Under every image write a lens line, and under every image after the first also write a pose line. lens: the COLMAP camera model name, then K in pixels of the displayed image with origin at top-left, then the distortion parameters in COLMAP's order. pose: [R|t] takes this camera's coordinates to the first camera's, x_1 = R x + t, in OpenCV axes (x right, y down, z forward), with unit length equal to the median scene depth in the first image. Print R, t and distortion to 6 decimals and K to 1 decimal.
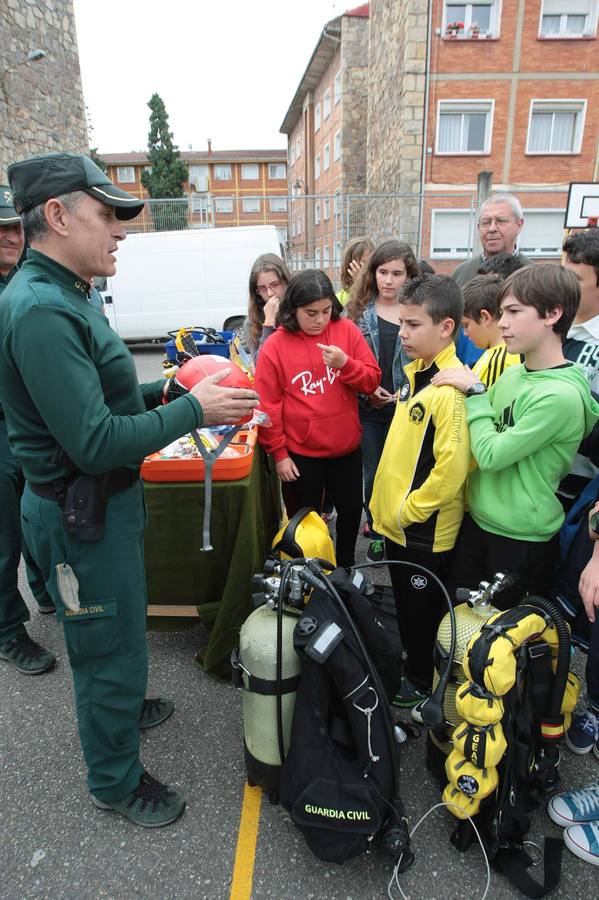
lens RADIAL K [[518.3, 0, 298.5], [0, 518.3, 453.4], [0, 0, 1]] dist [-0.056751, 0.024560]
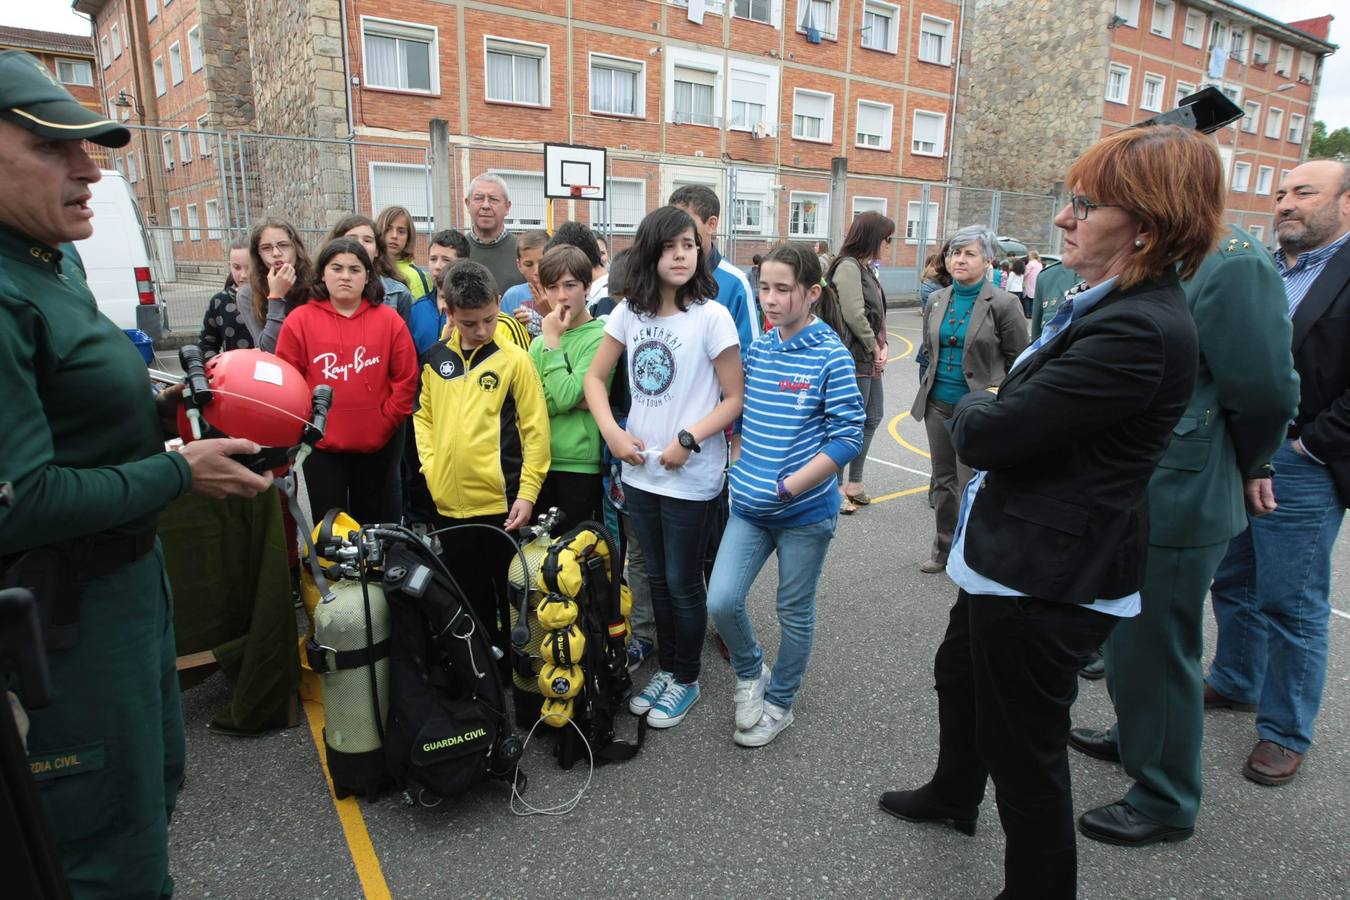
lens RADIAL K [[777.4, 0, 664.5], [0, 777.4, 439.4], [0, 0, 1]] dist [-0.056751, 0.024560]
pose [[0.824900, -0.106838, 0.555090, -0.258013], [0.160879, 0.985739, -0.049353, 0.157202], [-0.541901, 0.130014, 0.830325, -0.438228]]
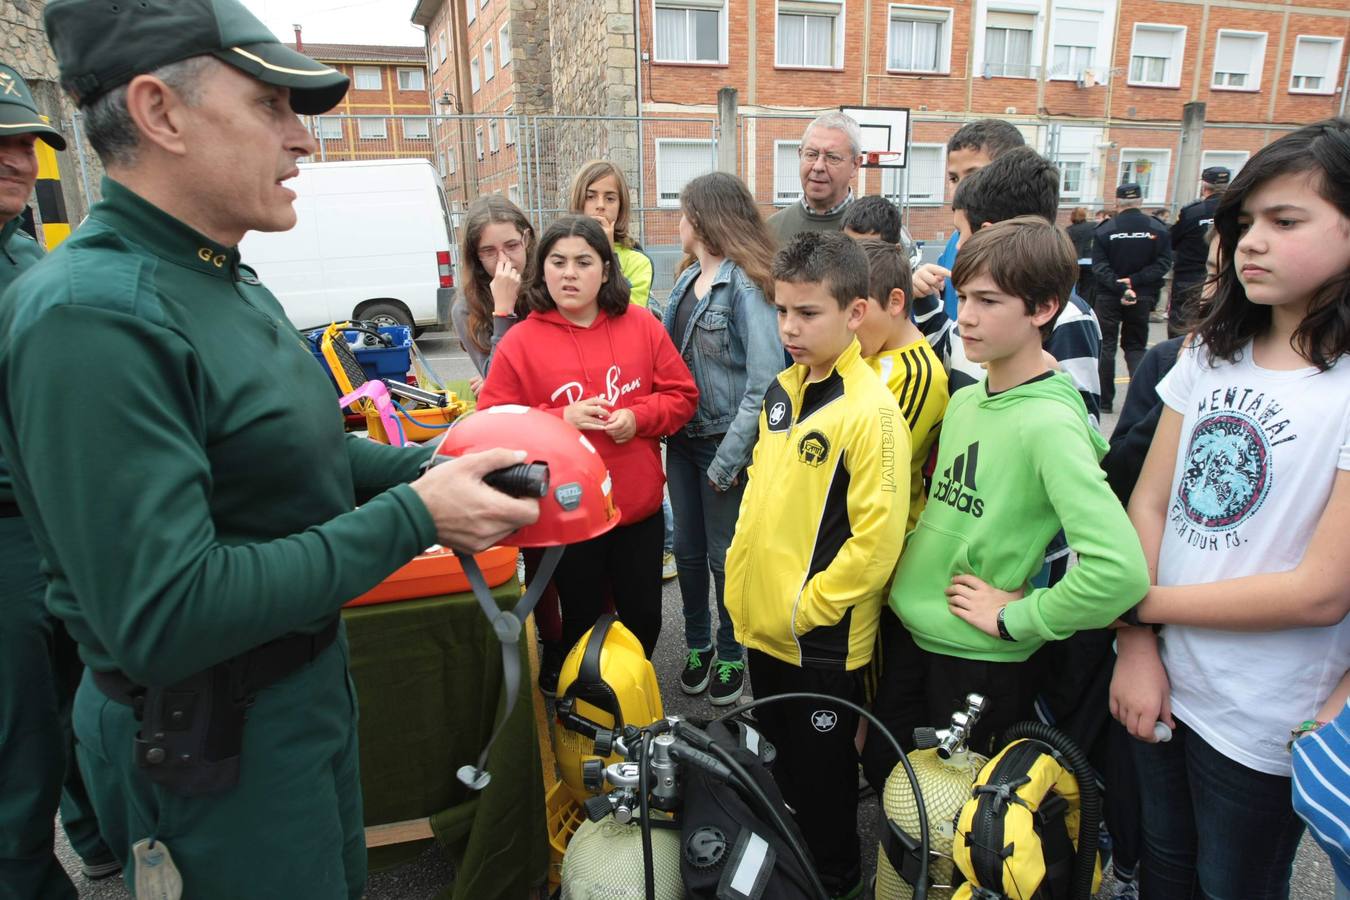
lens RADIAL K [[777.4, 0, 666.9], [0, 777.4, 443.5], [0, 0, 1]] dist [-0.056751, 0.024560]
pose [[0.965272, -0.071233, 0.251350, -0.138337], [0.088195, 0.994479, -0.056864, -0.038276], [-0.245911, 0.077057, 0.966225, 0.121310]]
